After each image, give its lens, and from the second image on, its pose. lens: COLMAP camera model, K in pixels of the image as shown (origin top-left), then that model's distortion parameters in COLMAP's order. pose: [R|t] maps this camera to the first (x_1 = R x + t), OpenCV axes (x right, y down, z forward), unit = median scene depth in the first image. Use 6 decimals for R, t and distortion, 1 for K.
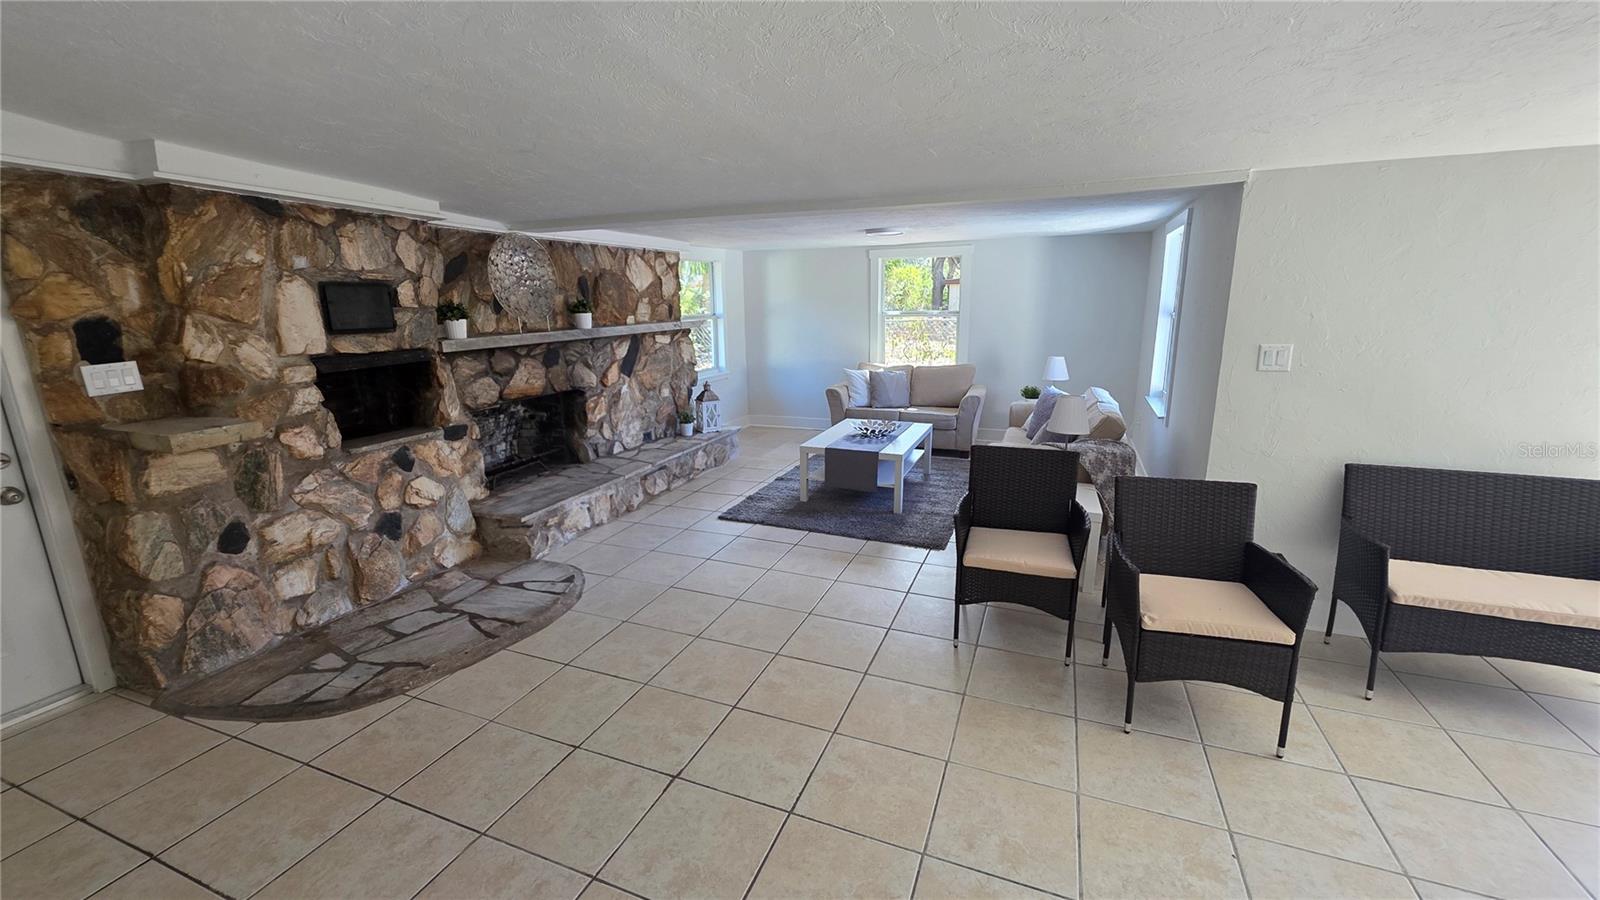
lens RADIAL K [[639.0, 0, 800.1], [0, 639.0, 445.1], [0, 0, 1]] dist [0.000338, 0.000790]
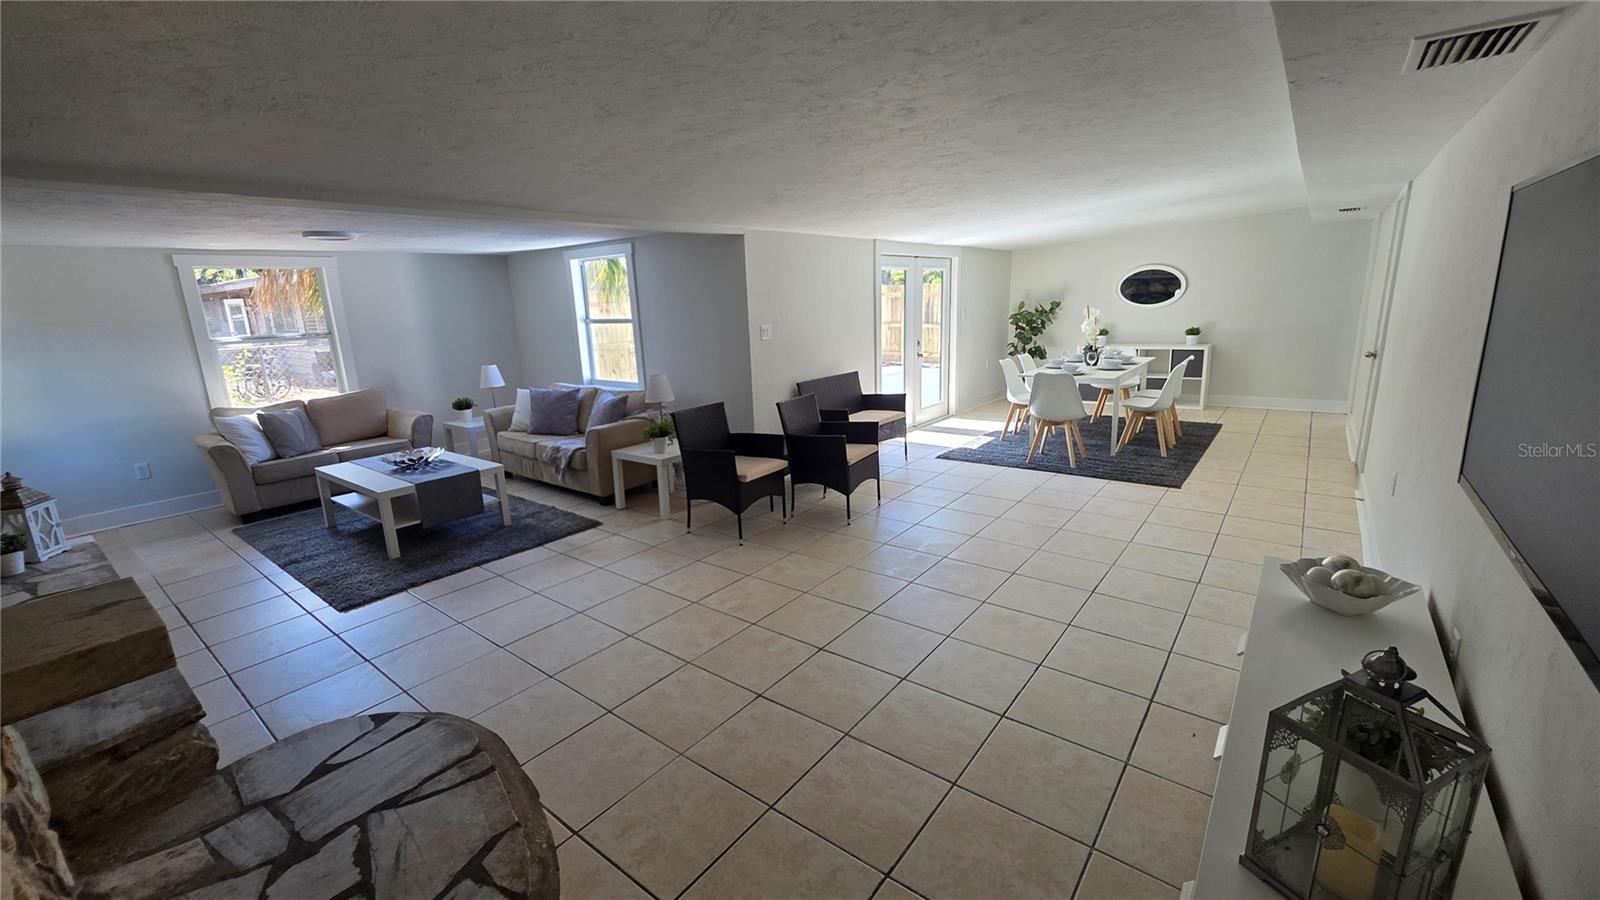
lens RADIAL K [[639.0, 0, 791.9], [0, 639.0, 451.3], [0, 0, 1]] dist [0.000338, 0.000790]
pose [[0.284815, -0.219552, 0.933101, -0.811463], [0.249363, 0.956874, 0.149031, -0.053732], [-0.925580, 0.190235, 0.327280, 0.320635]]
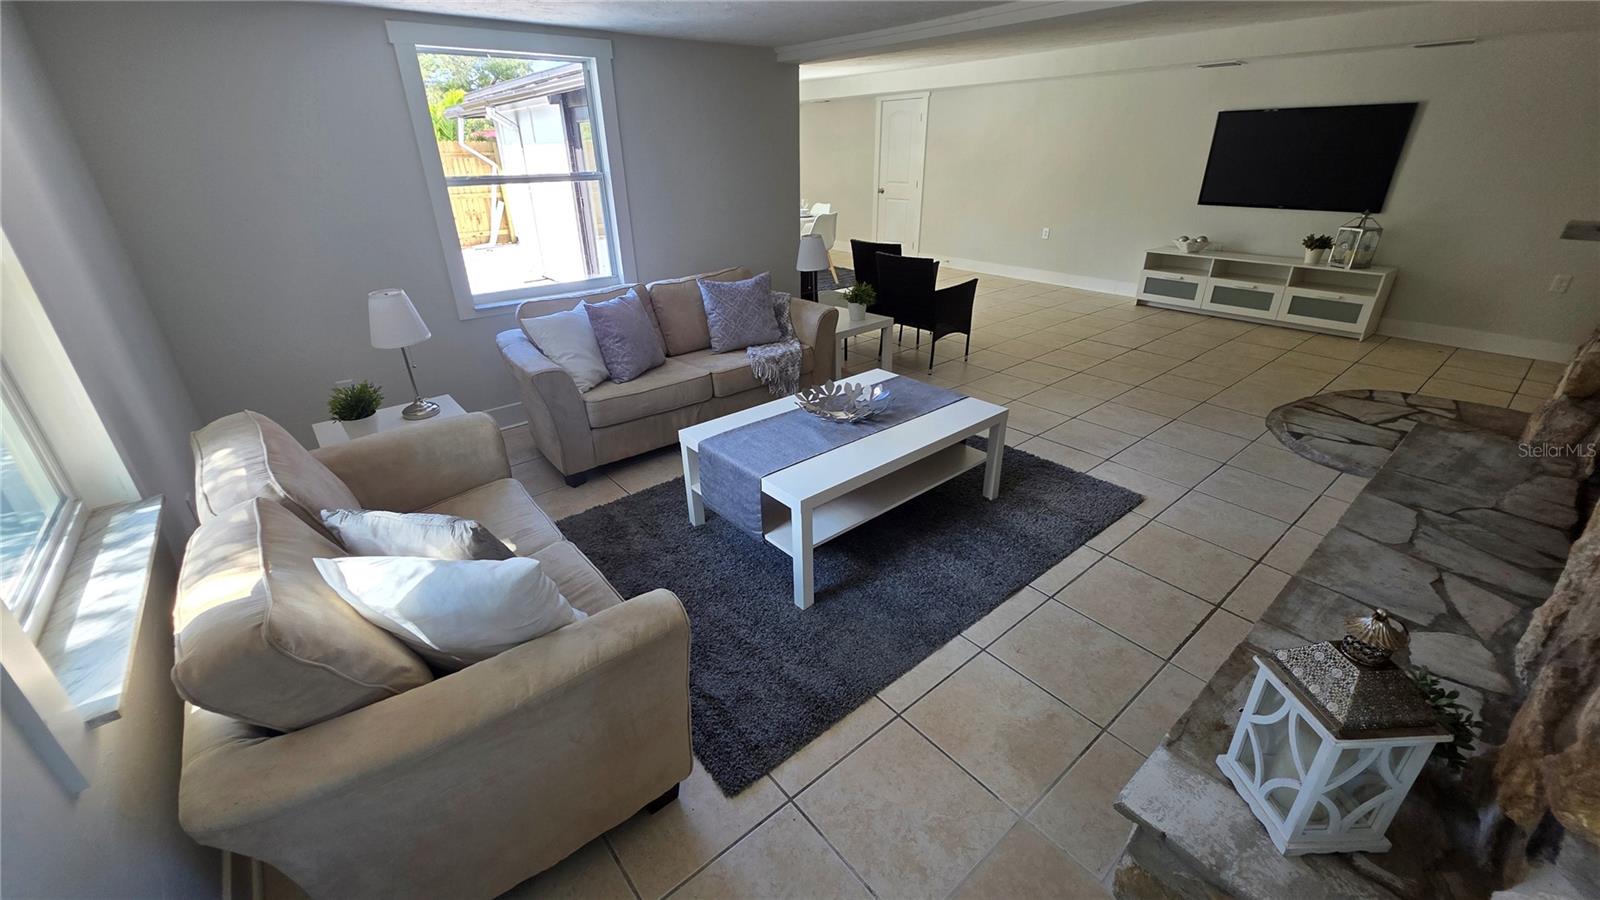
lens RADIAL K [[639.0, 0, 799.1], [0, 639.0, 446.7], [0, 0, 1]] dist [0.000338, 0.000790]
pose [[-0.878110, -0.175959, 0.444929, -0.131386], [0.136138, 0.799596, 0.584904, -0.453449], [-0.458683, 0.574182, -0.678178, 2.028055]]
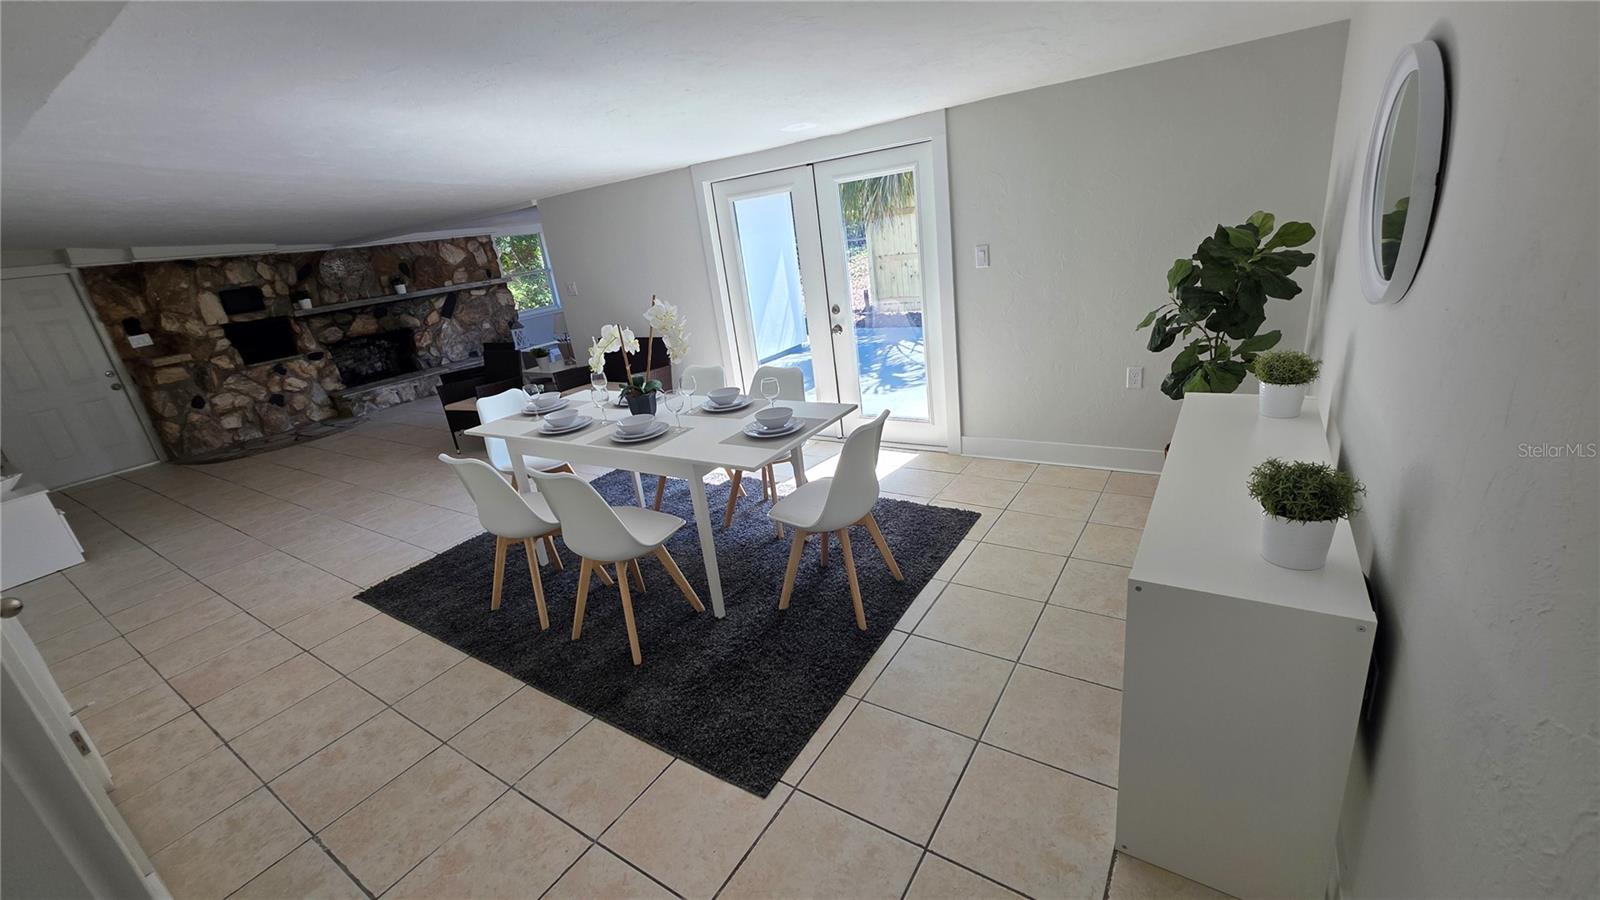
lens RADIAL K [[639.0, 0, 799.6], [0, 639.0, 447.4], [0, 0, 1]] dist [0.000338, 0.000790]
pose [[0.972700, -0.034310, -0.229515, 1.512592], [0.062825, 0.991011, 0.118110, 0.133804], [0.223399, -0.129305, 0.966112, -0.697248]]
